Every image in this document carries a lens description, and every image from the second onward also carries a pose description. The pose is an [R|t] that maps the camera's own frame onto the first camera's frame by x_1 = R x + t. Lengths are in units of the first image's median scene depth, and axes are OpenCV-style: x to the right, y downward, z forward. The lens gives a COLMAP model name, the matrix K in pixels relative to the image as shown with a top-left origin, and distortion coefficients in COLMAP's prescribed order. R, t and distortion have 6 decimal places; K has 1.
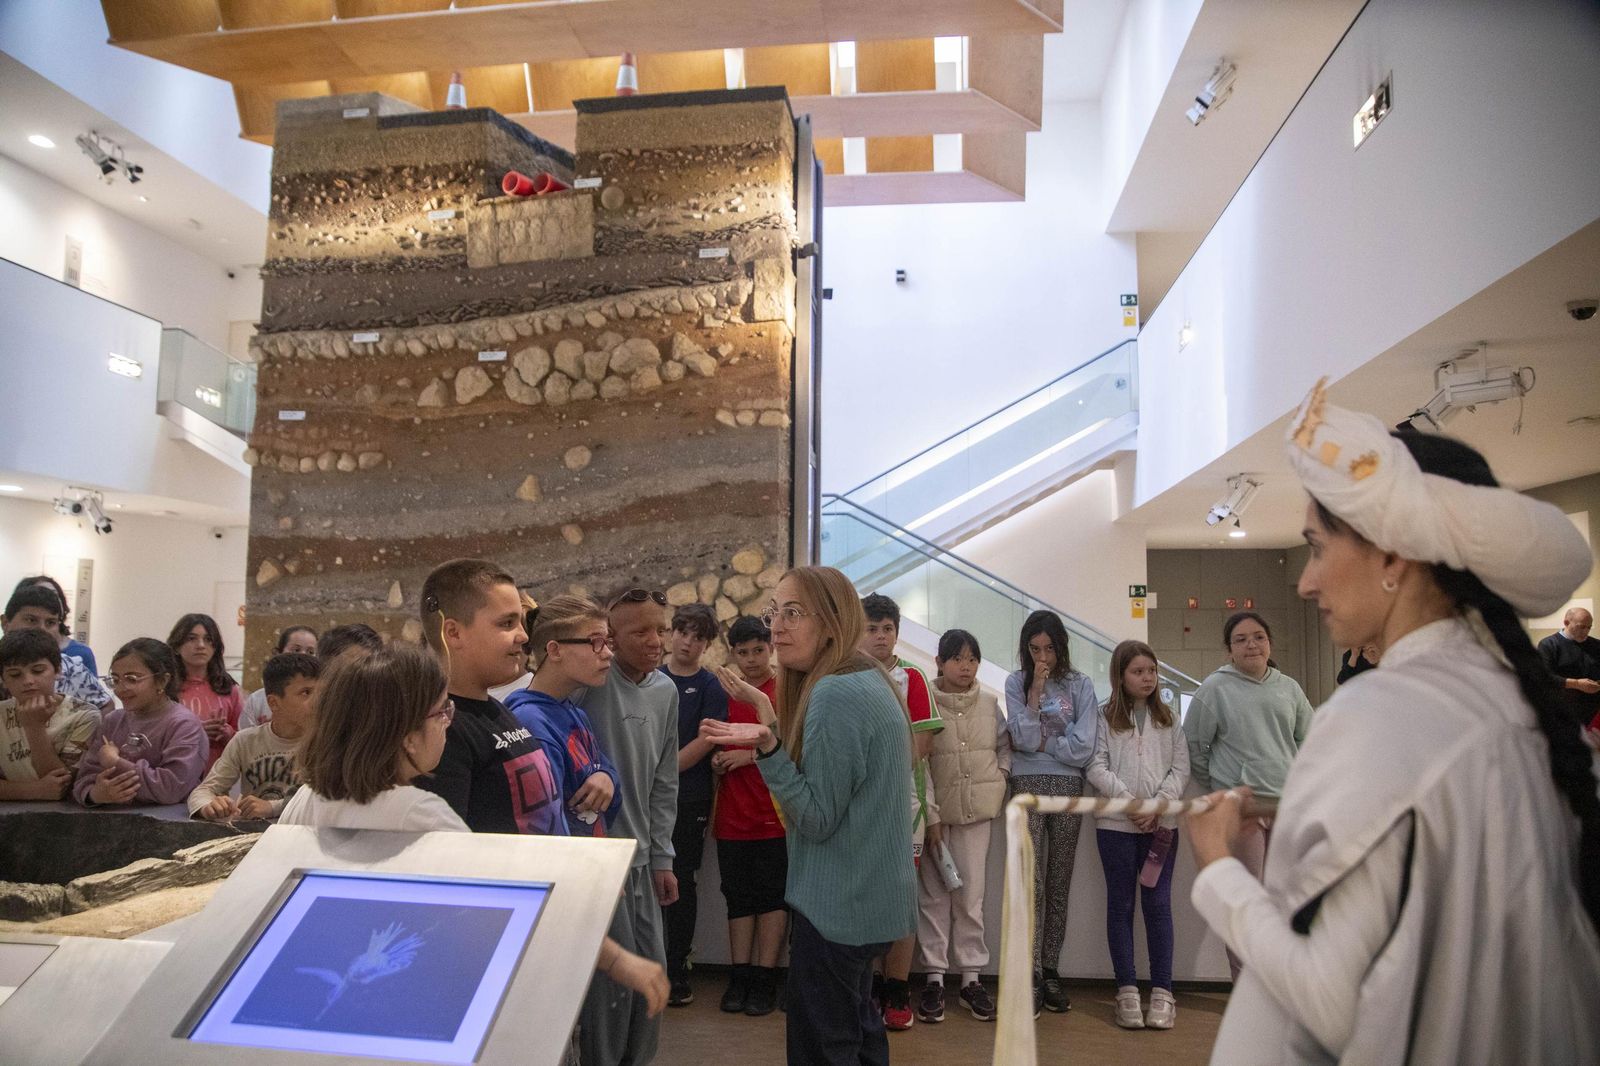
lens RADIAL K [[1090.4, 0, 799.5], [0, 1090.4, 544.8], [0, 0, 1]] dist [-0.133757, 0.088511]
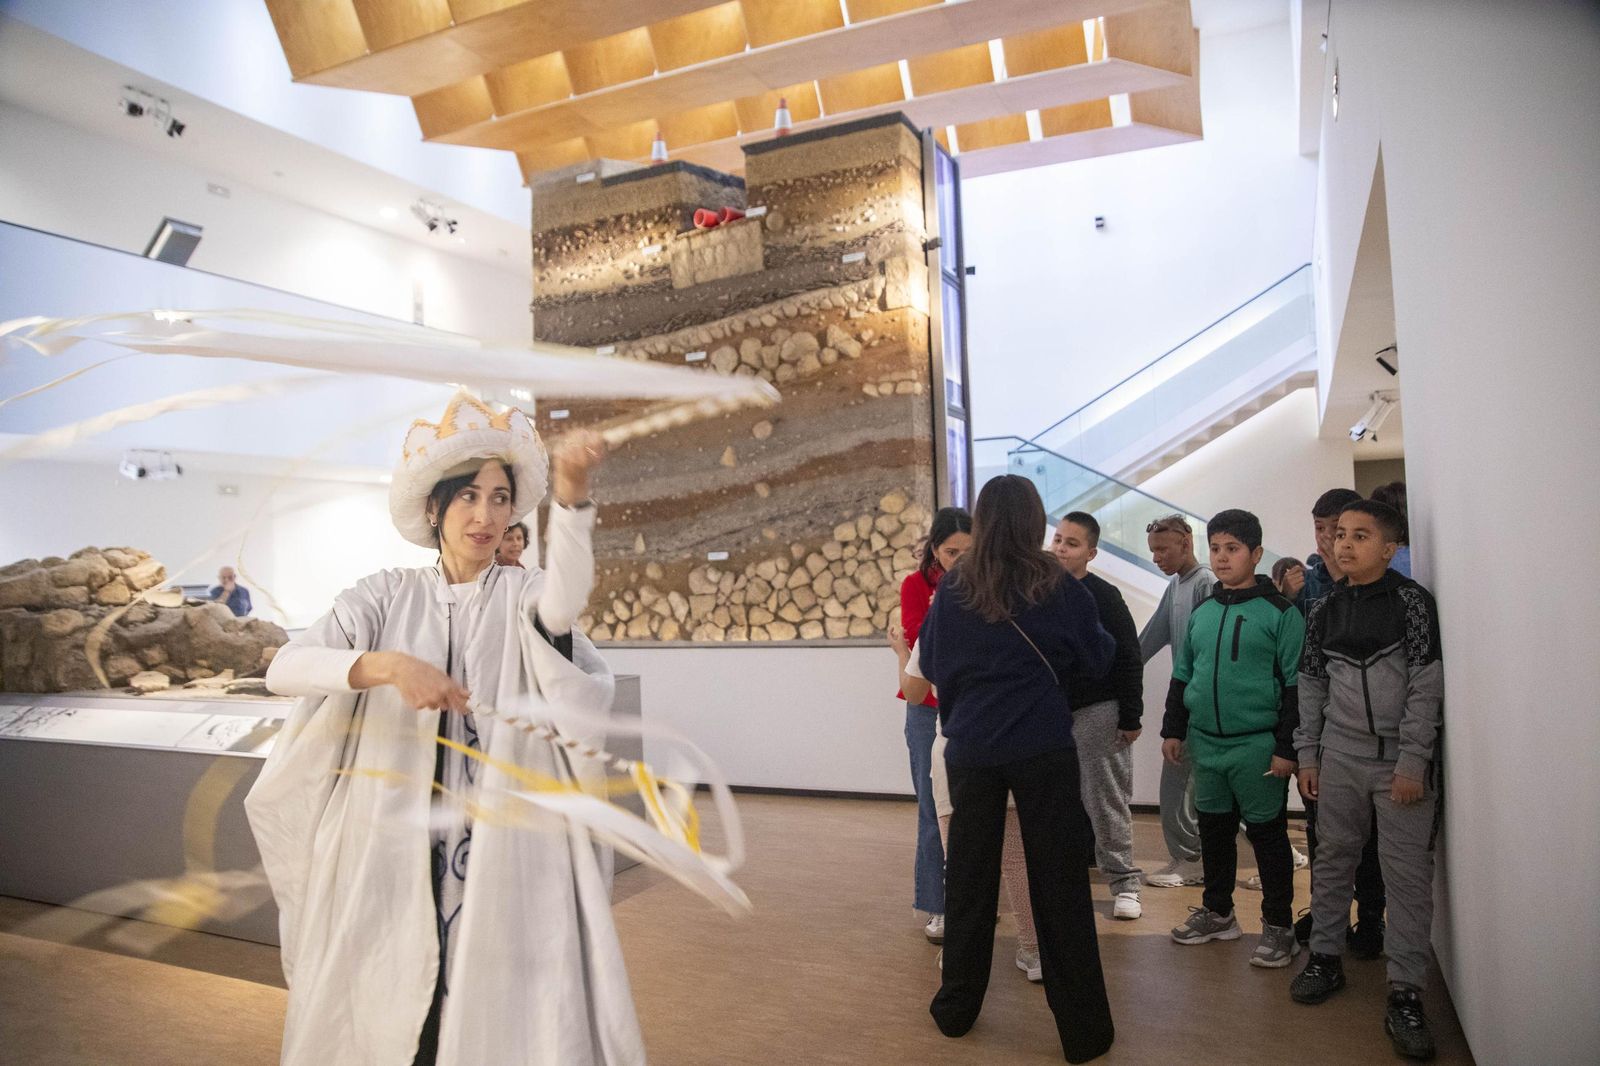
lens RADIAL K [[1090.4, 0, 799.5], [0, 1090.4, 544.8], [0, 0, 1]] dist [-0.133757, 0.088511]
pose [[0.952557, -0.047776, -0.300588, 0.215443], [0.065970, 0.996534, 0.050665, -0.007456], [0.297126, -0.068091, 0.952407, -0.222708]]
